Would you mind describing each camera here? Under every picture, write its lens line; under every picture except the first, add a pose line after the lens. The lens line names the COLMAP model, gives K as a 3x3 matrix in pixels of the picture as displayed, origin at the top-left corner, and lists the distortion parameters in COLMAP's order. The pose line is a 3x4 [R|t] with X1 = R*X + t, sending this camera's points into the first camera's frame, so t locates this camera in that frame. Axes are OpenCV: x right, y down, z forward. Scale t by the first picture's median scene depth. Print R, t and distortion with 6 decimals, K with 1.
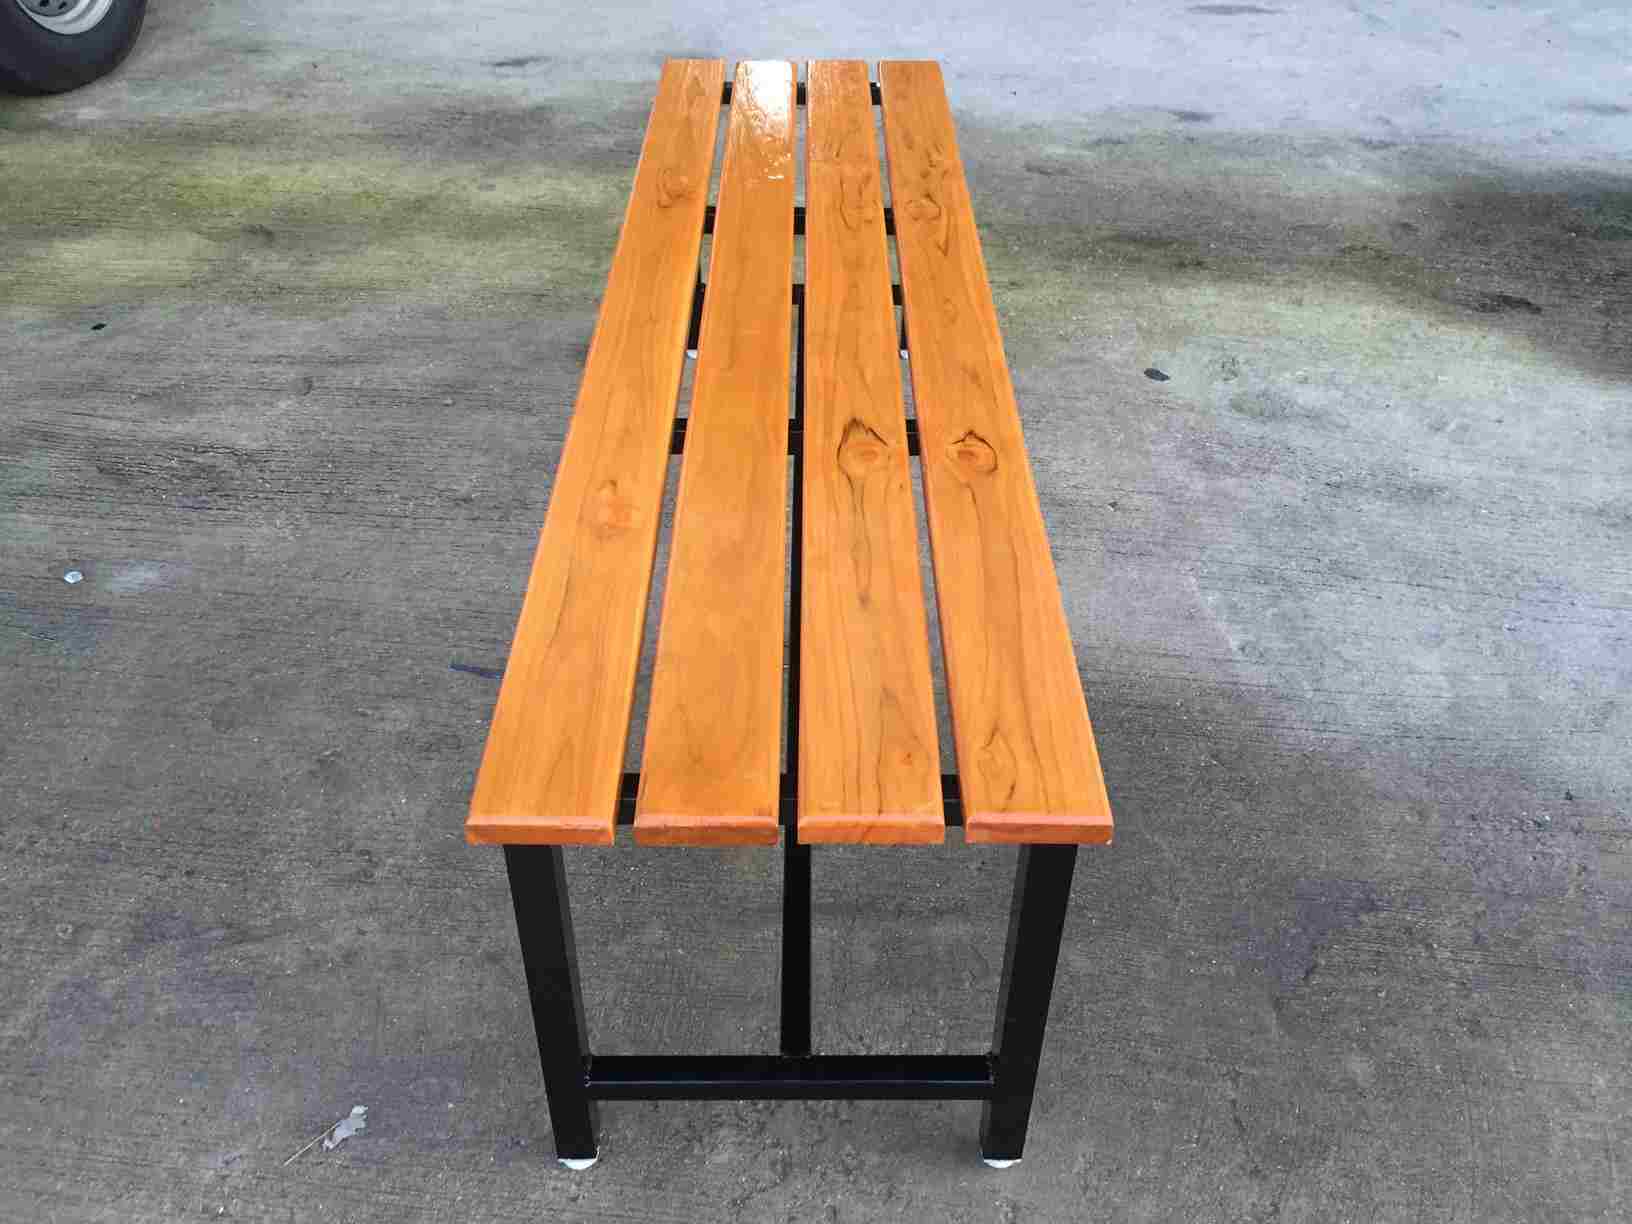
lens RADIAL K [[1402.8, 0, 810.3], [0, 1402.8, 611.4], [0, 0, 1]] dist [0.088817, -0.119352]
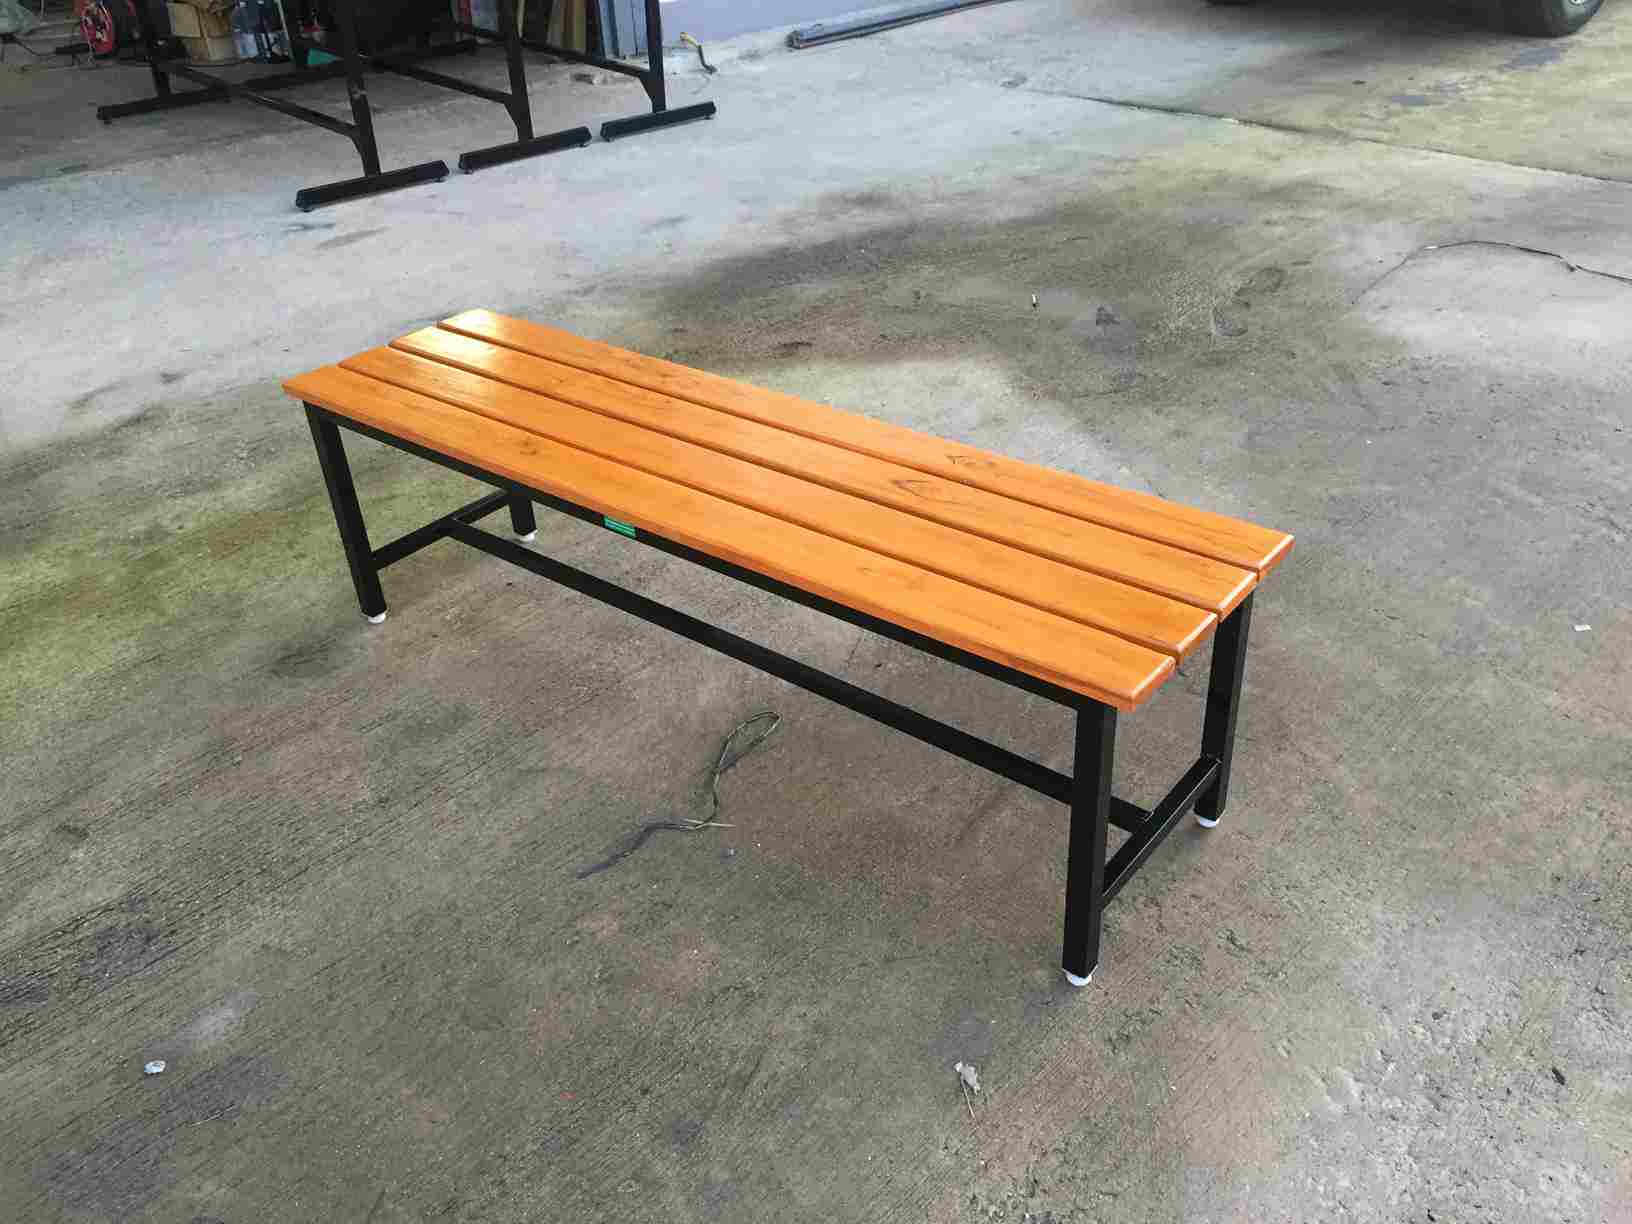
lens RADIAL K [[1402.8, 0, 816.5], [0, 1402.8, 609.7], [0, 0, 1]] dist [0.088817, -0.119352]
pose [[0.625337, -0.446365, 0.640087, -0.641903], [0.522868, 0.848564, 0.080928, -0.114184], [-0.579278, 0.284073, 0.764029, -0.032105]]
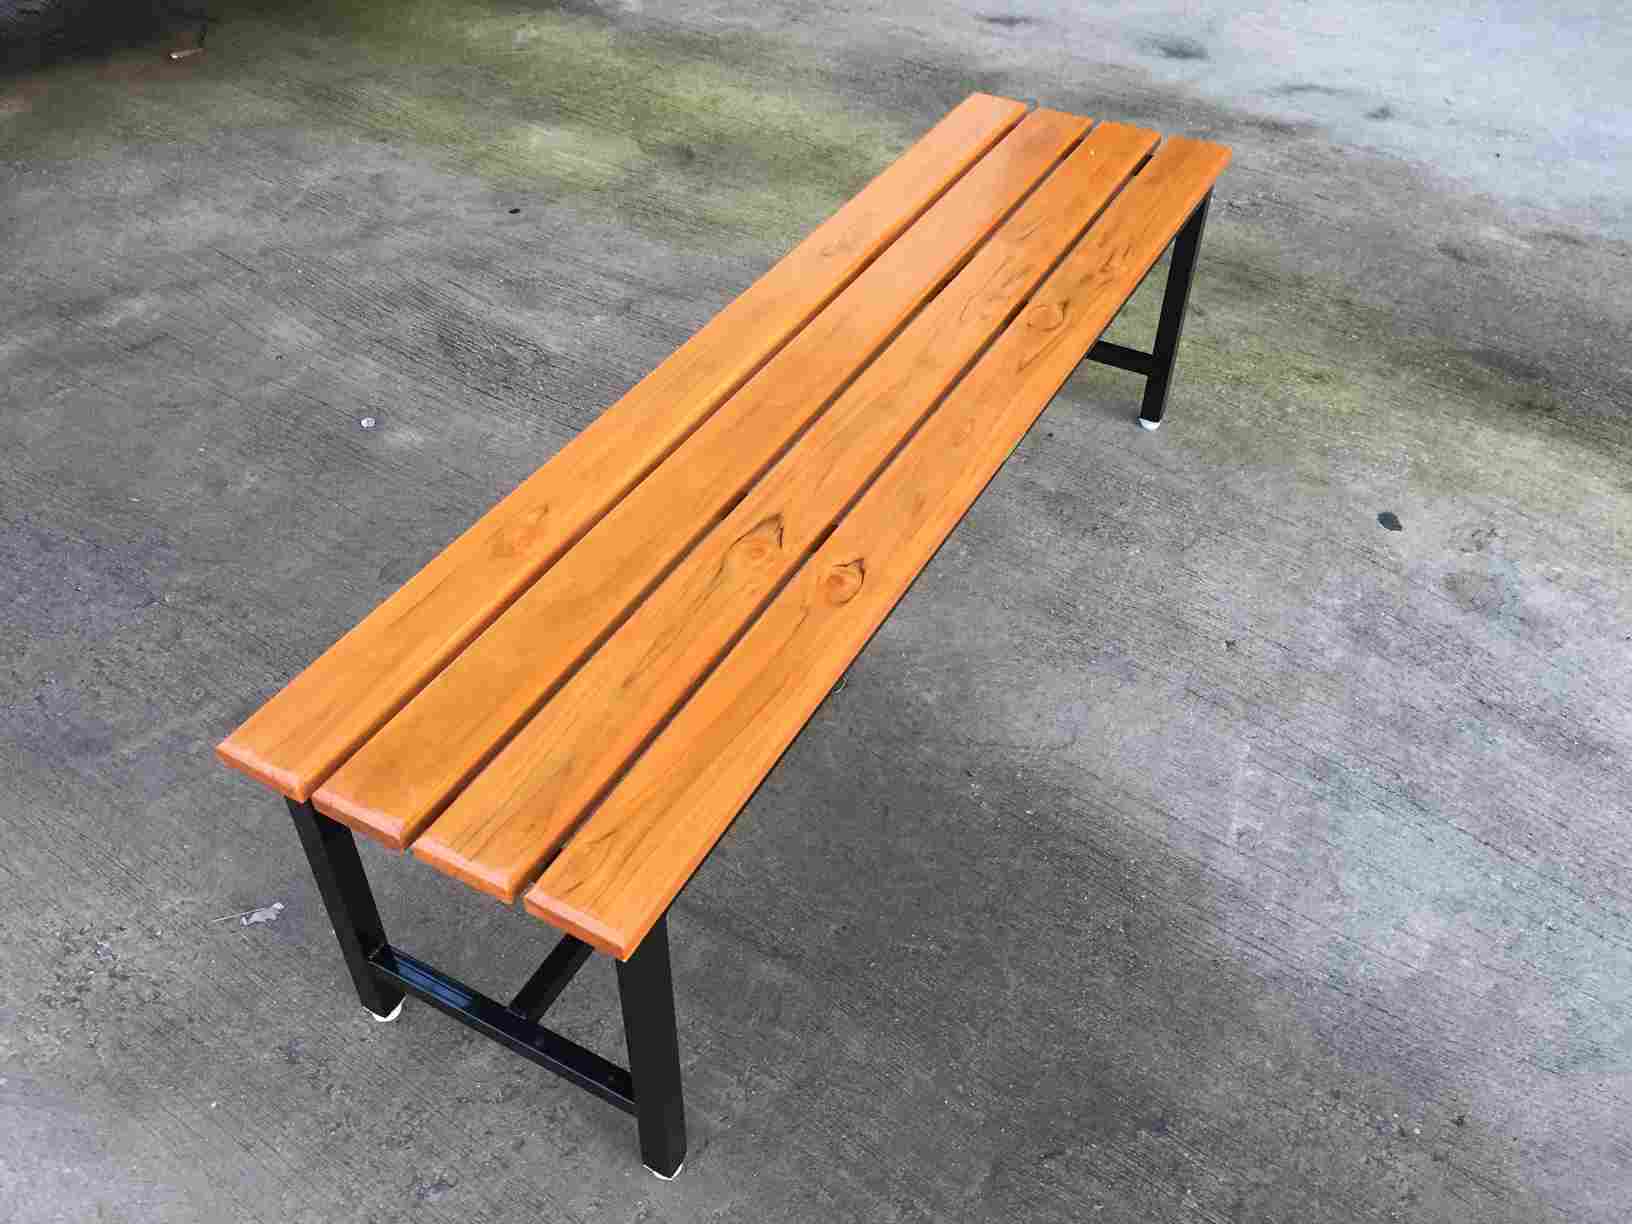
lens RADIAL K [[1402.8, 0, 803.3], [0, 1402.8, 612.1], [0, 0, 1]] dist [0.088817, -0.119352]
pose [[0.873506, 0.328637, -0.359144, 0.292604], [-0.299253, 0.944385, 0.136324, -0.137095], [0.383972, -0.011605, 0.923272, -0.008559]]
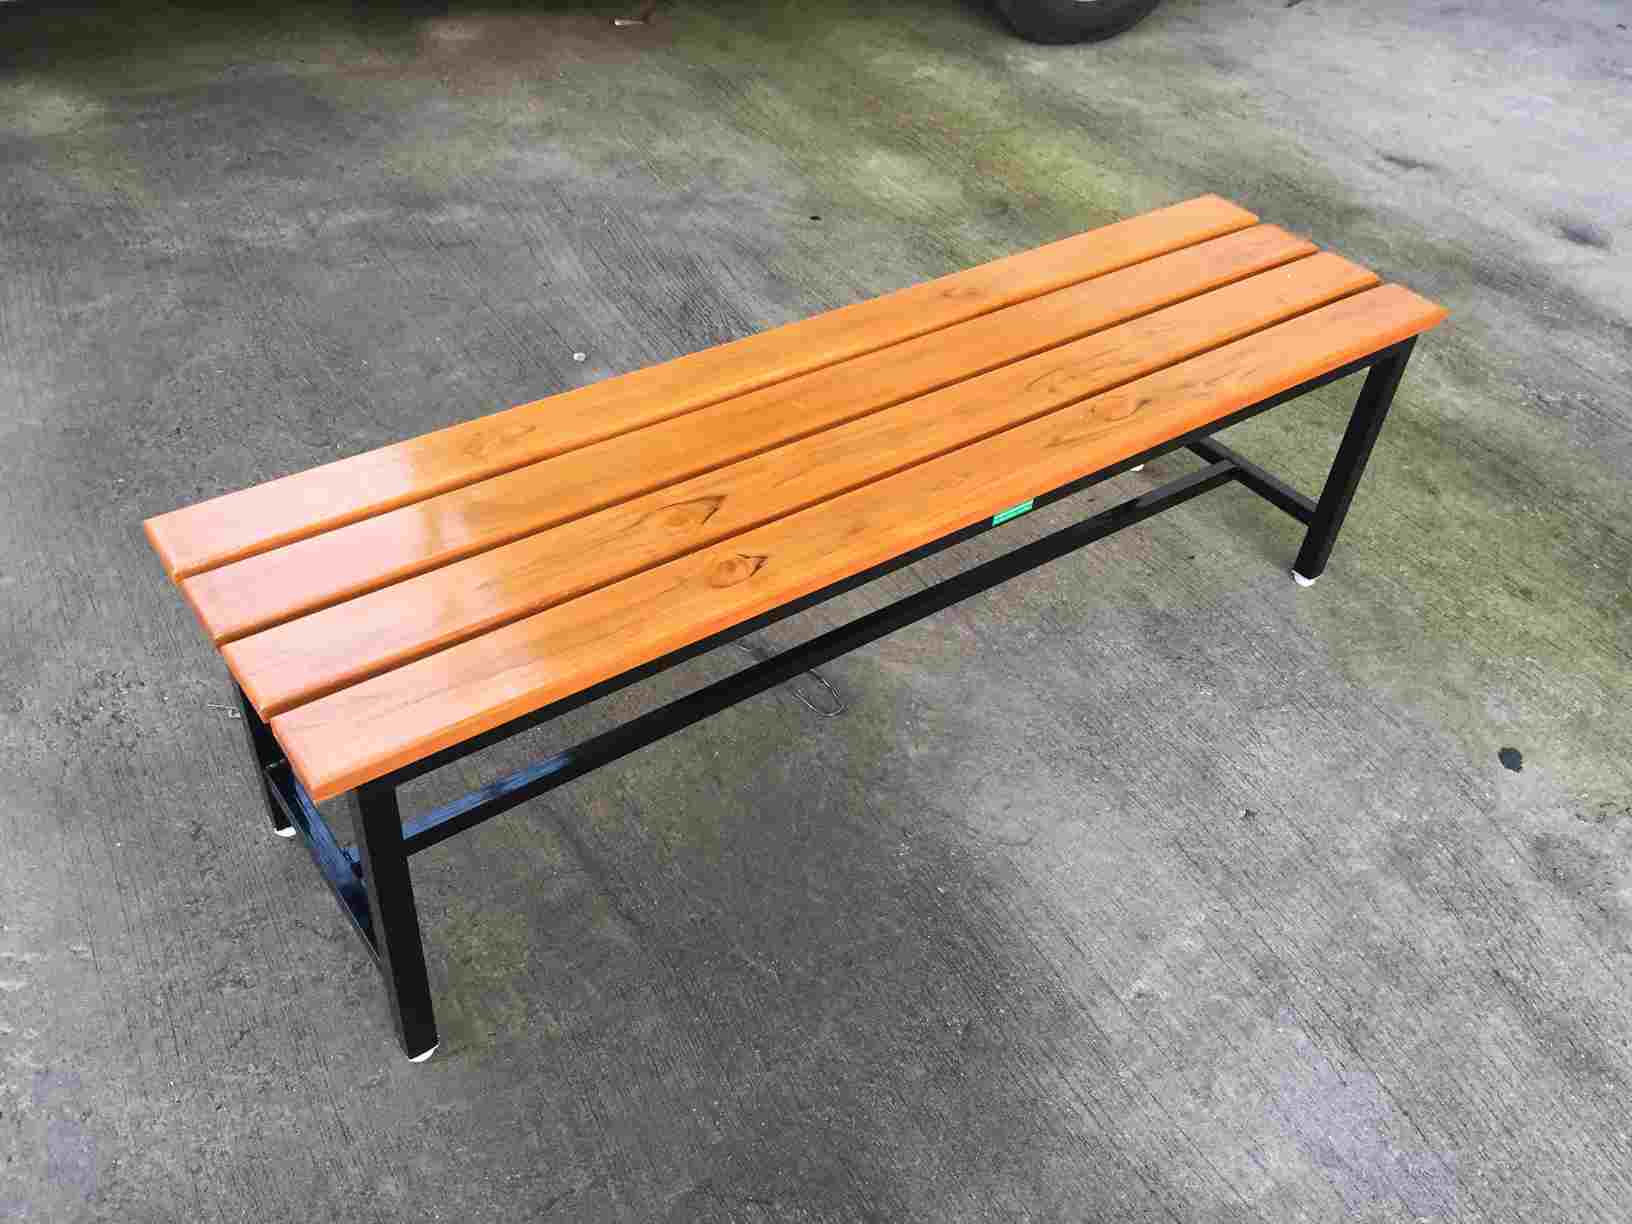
lens RADIAL K [[1402.8, 0, 800.8], [0, 1402.8, 609.2], [0, 0, 1]] dist [0.088817, -0.119352]
pose [[0.590885, 0.552443, -0.587930, 0.488682], [-0.545742, 0.810424, 0.213023, -0.210393], [0.594155, 0.194986, 0.780359, 0.104920]]
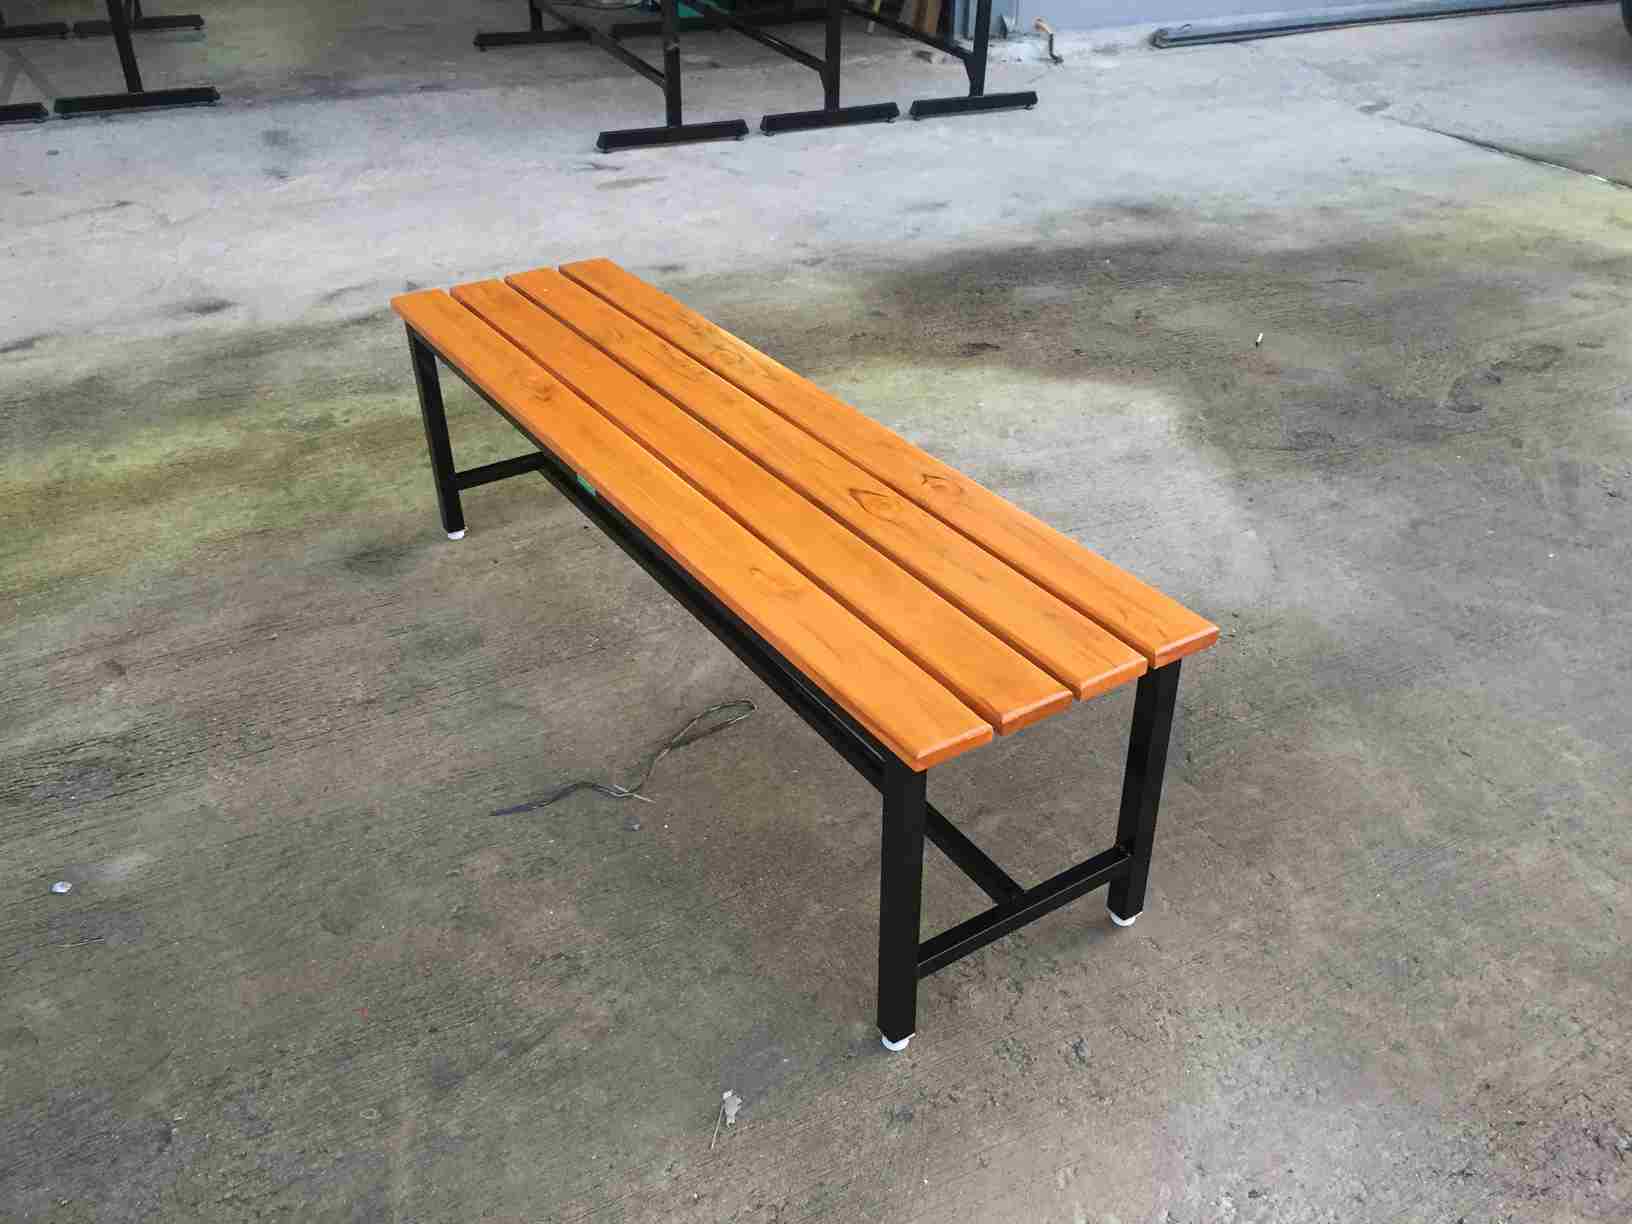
lens RADIAL K [[1402.8, 0, 816.0], [0, 1402.8, 611.7], [0, 0, 1]] dist [0.088817, -0.119352]
pose [[0.840088, -0.300469, 0.451631, -0.422391], [0.345775, 0.938124, -0.019051, -0.002934], [-0.417962, 0.172167, 0.892001, -0.147195]]
